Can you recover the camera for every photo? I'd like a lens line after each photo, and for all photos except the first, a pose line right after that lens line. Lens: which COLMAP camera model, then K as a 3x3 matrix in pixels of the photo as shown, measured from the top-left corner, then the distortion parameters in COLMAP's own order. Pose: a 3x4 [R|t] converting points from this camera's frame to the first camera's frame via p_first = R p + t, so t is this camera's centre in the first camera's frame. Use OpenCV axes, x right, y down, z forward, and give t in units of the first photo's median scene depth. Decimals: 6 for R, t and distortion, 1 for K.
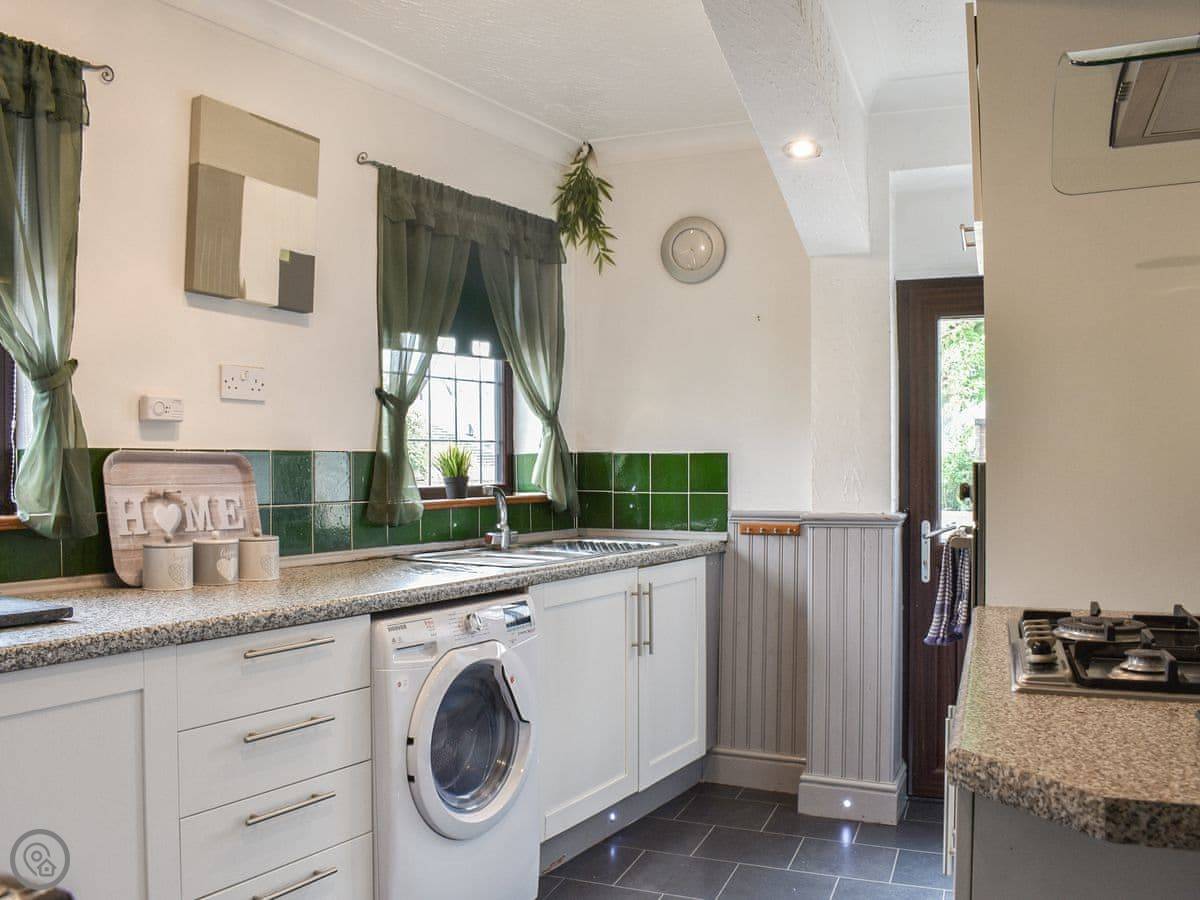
lens RADIAL K [[1078.7, 0, 563.9], [0, 1078.7, 445.8], [0, 0, 1]] dist [-0.072888, 0.002934]
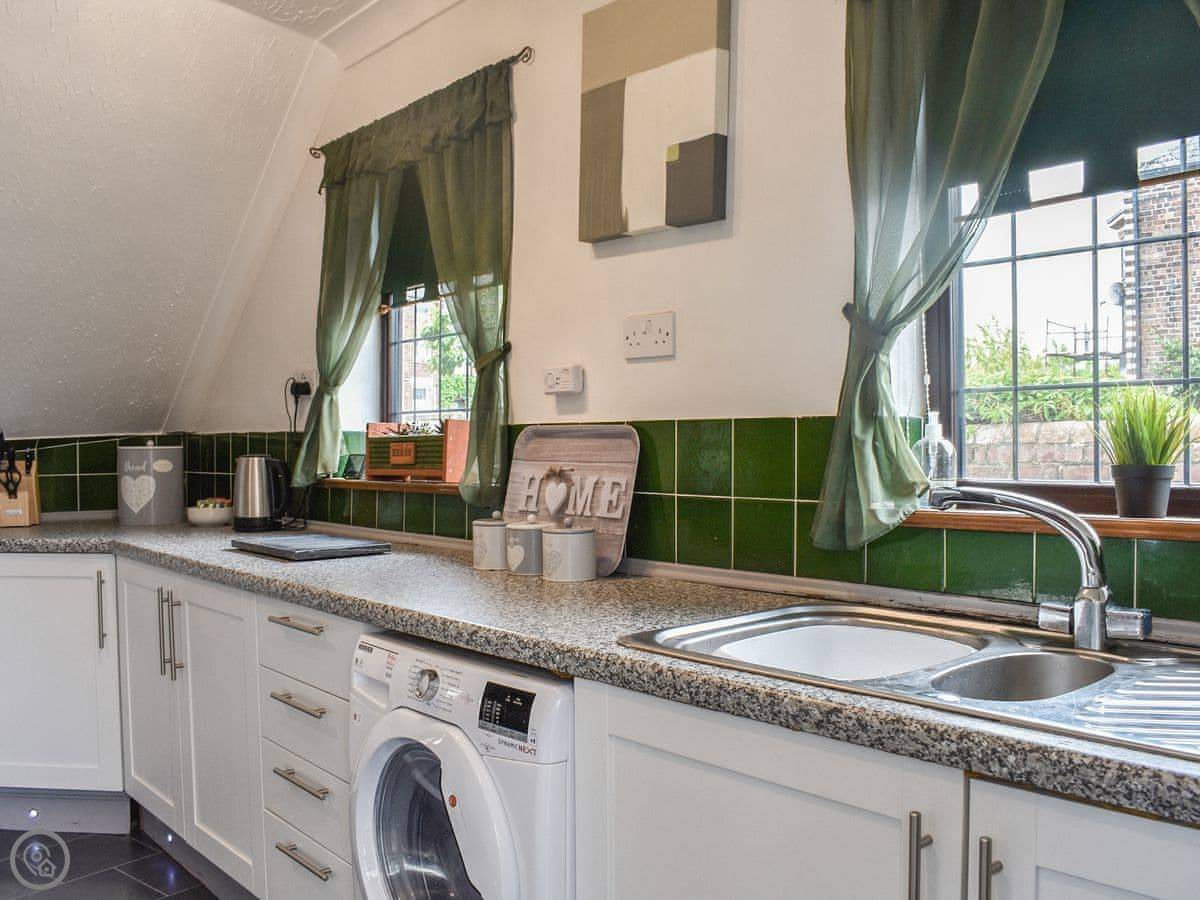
lens RADIAL K [[1078.7, 0, 563.9], [0, 1078.7, 445.8], [0, 0, 1]] dist [-0.072888, 0.002934]
pose [[-0.311789, 0.013613, -0.950054, 0.506197], [0.028521, 0.999581, 0.004962, 0.017730], [0.949723, -0.025550, -0.312046, 1.269011]]
